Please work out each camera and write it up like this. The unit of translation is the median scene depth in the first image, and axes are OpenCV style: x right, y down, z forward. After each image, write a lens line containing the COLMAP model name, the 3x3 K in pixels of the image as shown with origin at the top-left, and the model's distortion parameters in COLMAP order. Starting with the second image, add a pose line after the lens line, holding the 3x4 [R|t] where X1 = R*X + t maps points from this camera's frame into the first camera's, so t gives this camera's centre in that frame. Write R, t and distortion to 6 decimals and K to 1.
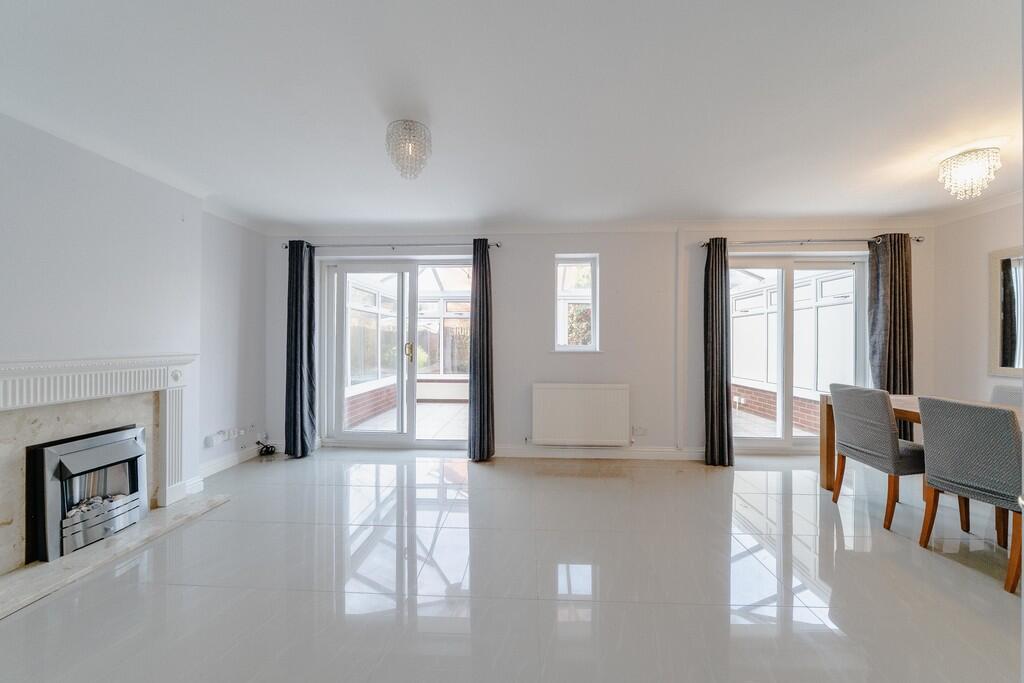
lens RADIAL K [[354.0, 0, 512.0], [0, 354.0, 341.5], [0, 0, 1]] dist [-0.009831, -0.000009]
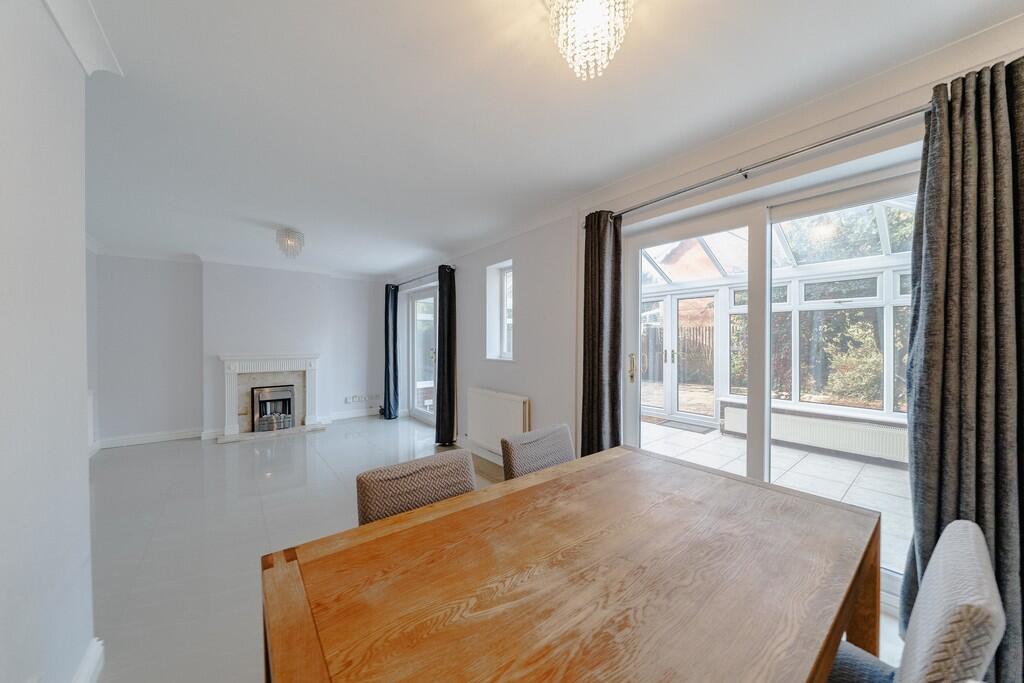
lens RADIAL K [[346.6, 0, 508.7], [0, 346.6, 345.8], [0, 0, 1]] dist [-0.000001, -0.000016]
pose [[0.661825, 0.003303, -0.749651, 1.020387], [-0.005171, 0.999987, -0.000159, -0.013729], [0.749640, 0.003982, 0.661834, 0.380500]]
